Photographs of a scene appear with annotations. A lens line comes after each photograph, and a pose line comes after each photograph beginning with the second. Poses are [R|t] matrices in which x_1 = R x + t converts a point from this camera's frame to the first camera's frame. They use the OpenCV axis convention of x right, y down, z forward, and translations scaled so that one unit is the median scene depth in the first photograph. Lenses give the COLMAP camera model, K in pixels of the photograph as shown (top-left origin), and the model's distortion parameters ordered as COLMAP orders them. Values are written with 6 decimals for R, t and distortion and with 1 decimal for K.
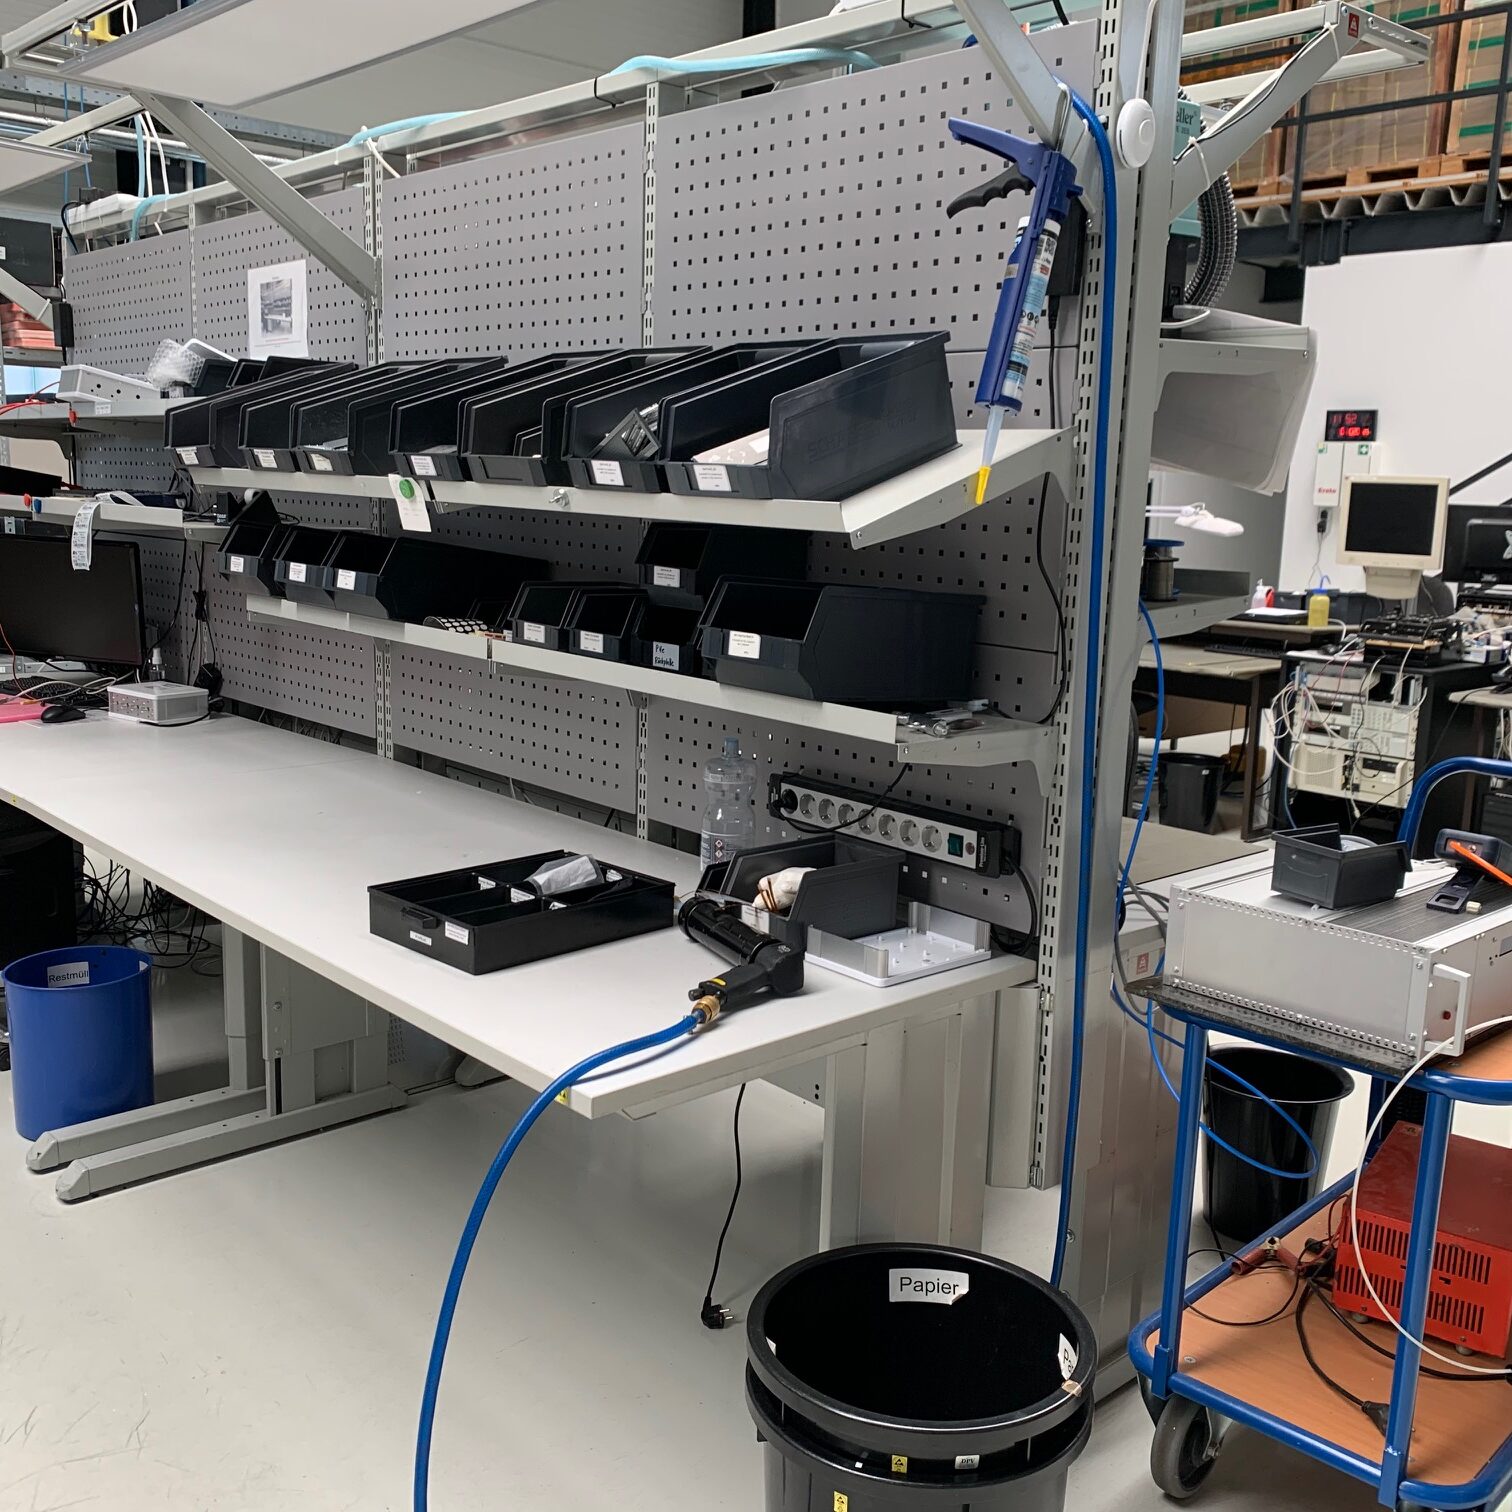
lens RADIAL K [[1552.0, 0, 756.8], [0, 1552.0, 747.7], [0, 0, 1]] dist [0.002606, 0.000000]
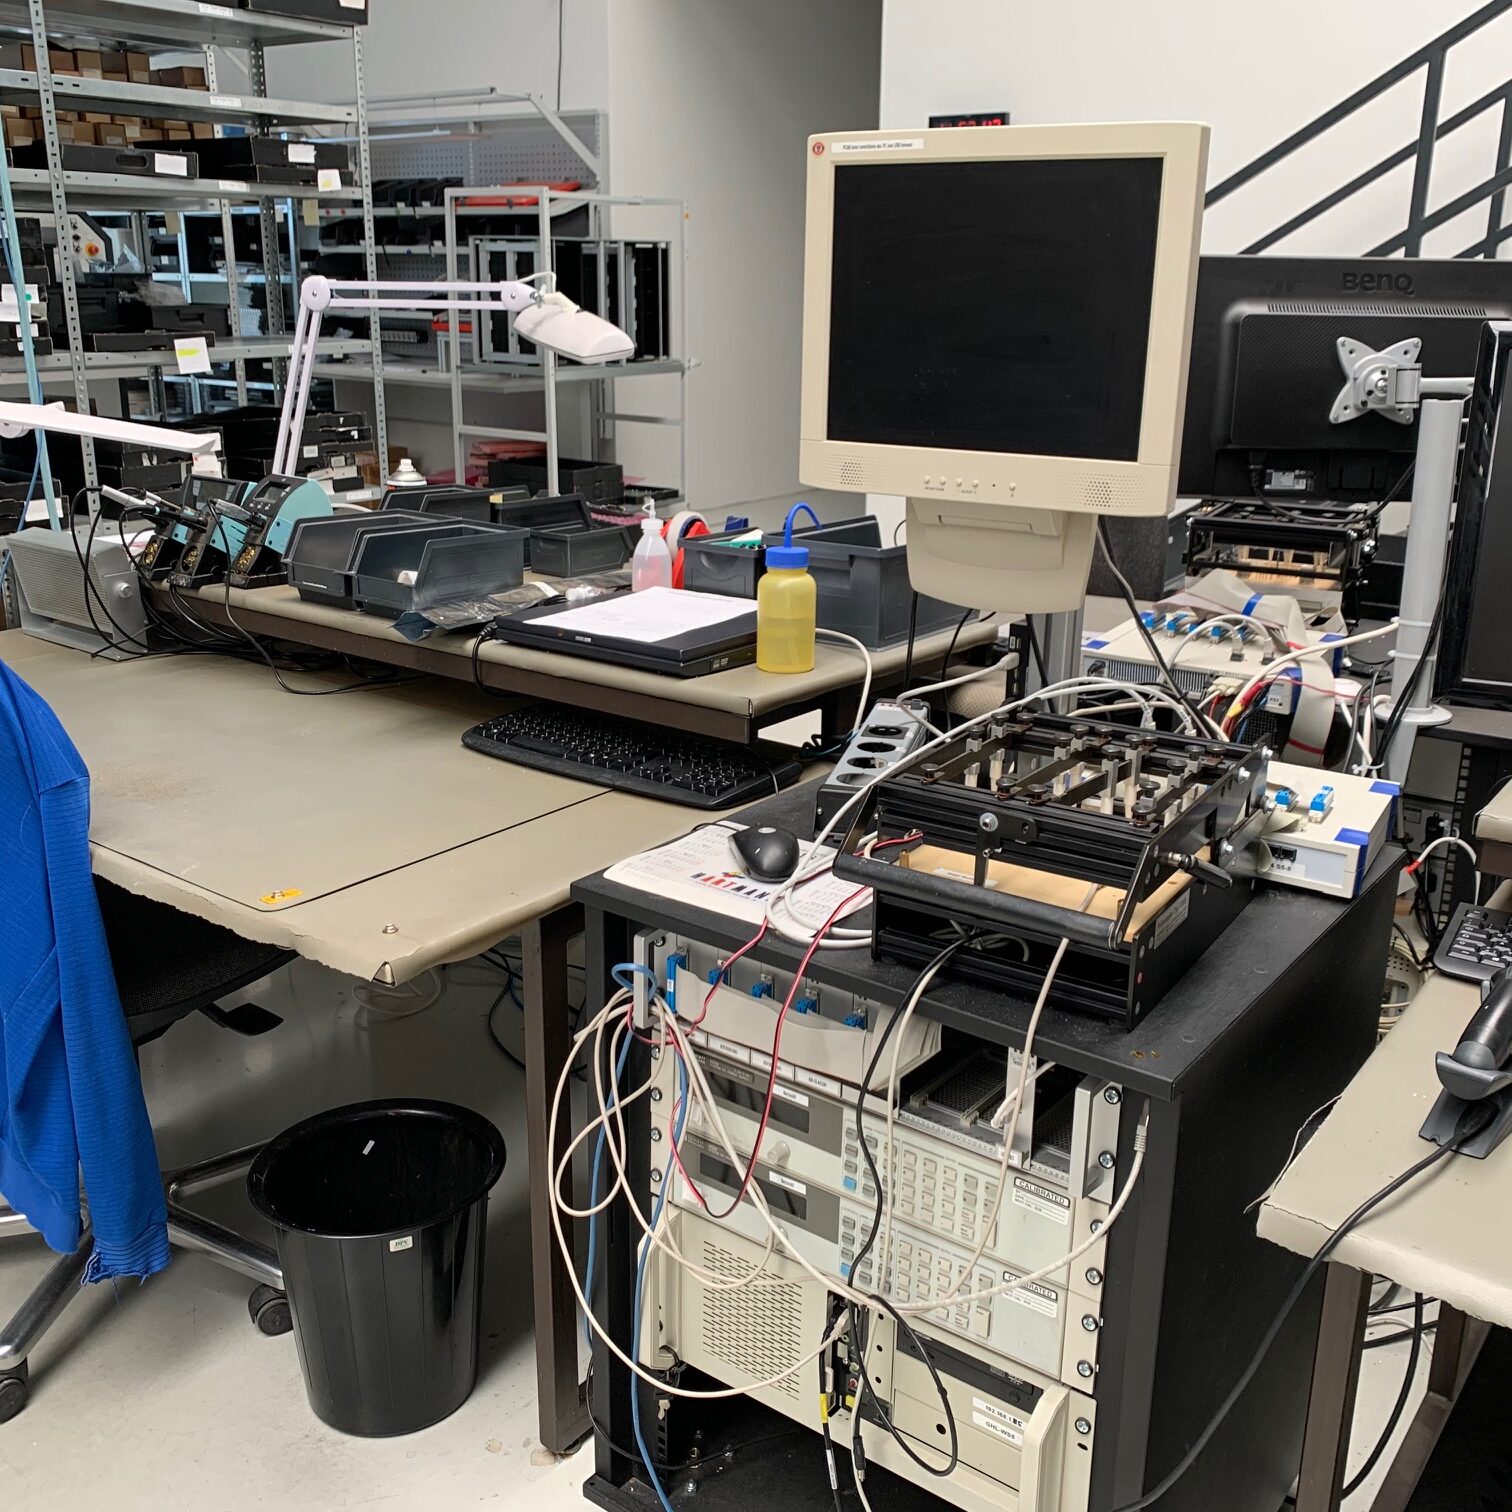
lens RADIAL K [[1552.0, 0, 750.3], [0, 1552.0, 761.7], [0, 0, 1]] dist [0.002606, 0.000000]
pose [[0.980056, -0.078288, 0.182650, 0.325508], [0.053472, 0.989121, 0.137040, -0.113143], [-0.191391, -0.124540, 0.973581, 0.766913]]
